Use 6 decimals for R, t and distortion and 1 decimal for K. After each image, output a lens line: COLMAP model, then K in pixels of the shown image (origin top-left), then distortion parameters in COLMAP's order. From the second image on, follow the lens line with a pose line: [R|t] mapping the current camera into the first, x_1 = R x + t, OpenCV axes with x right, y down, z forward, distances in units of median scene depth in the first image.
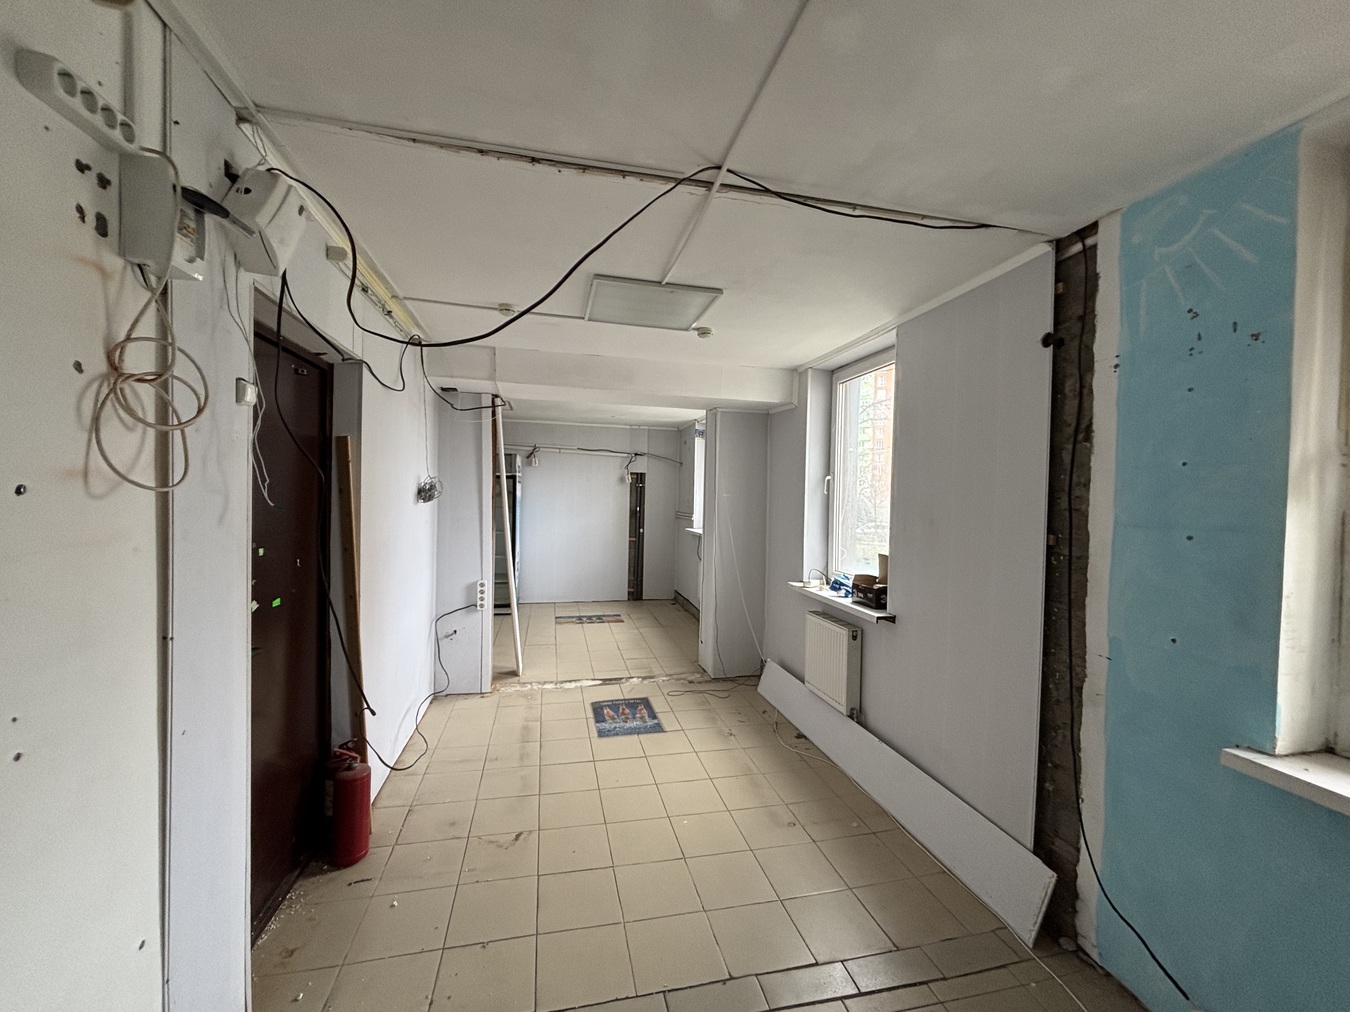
lens RADIAL K [[543.6, 0, 672.4], [0, 543.6, 505.3], [0, 0, 1]] dist [-0.000939, 0.000370]
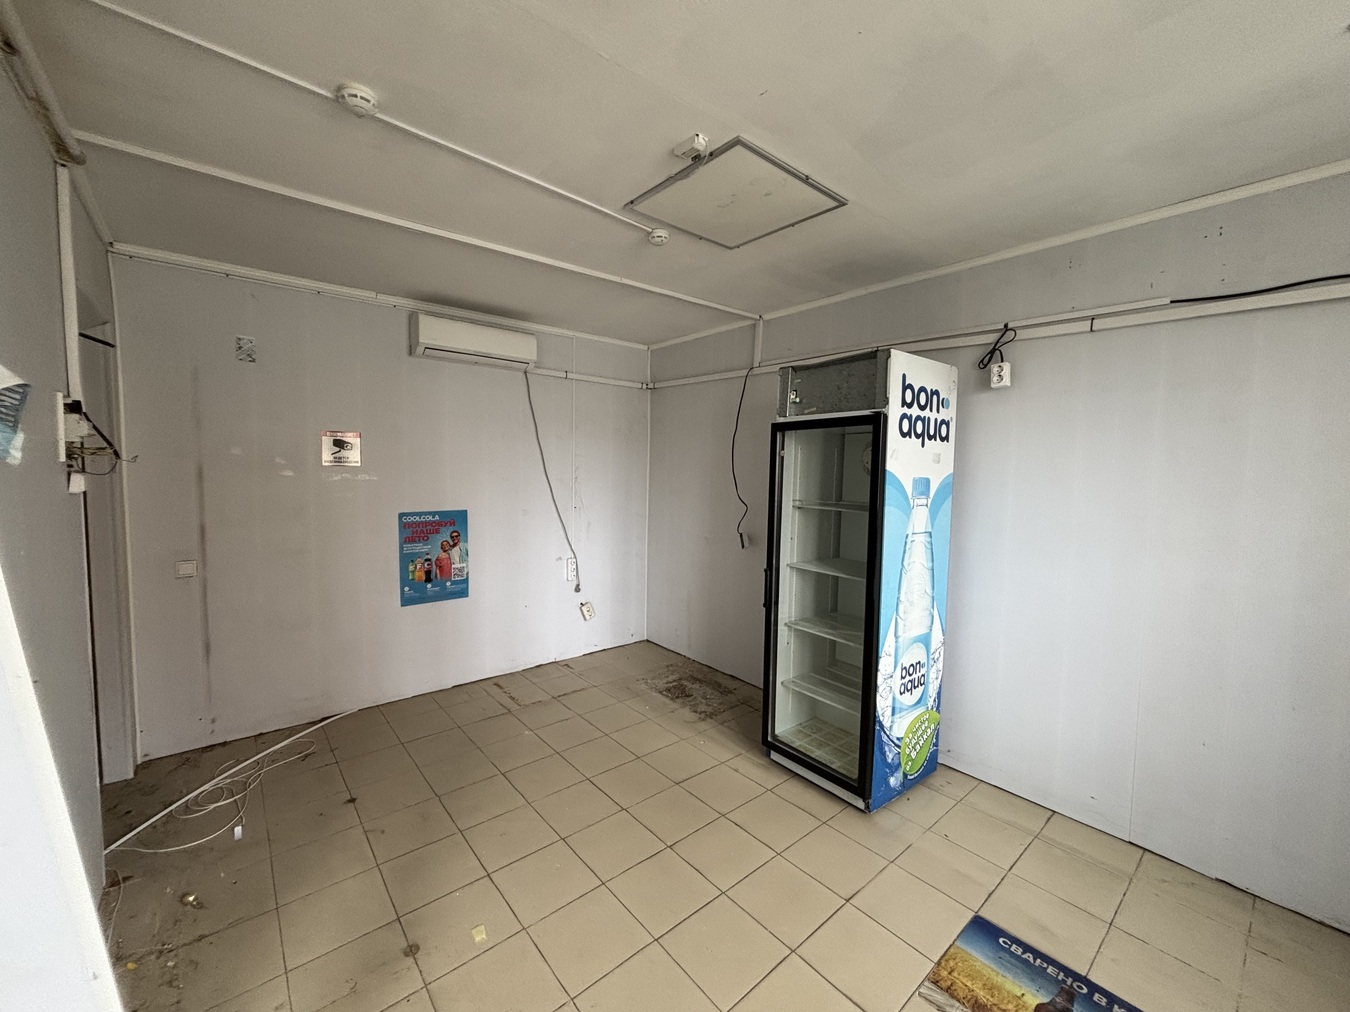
lens RADIAL K [[543.6, 0, 675.8], [0, 543.6, 505.1], [0, 0, 1]] dist [-0.000939, 0.000370]
pose [[0.458932, 0.045449, -0.887308, -0.094010], [-0.024620, 0.998958, 0.038433, -0.016458], [0.888130, 0.004207, 0.459573, 1.395404]]
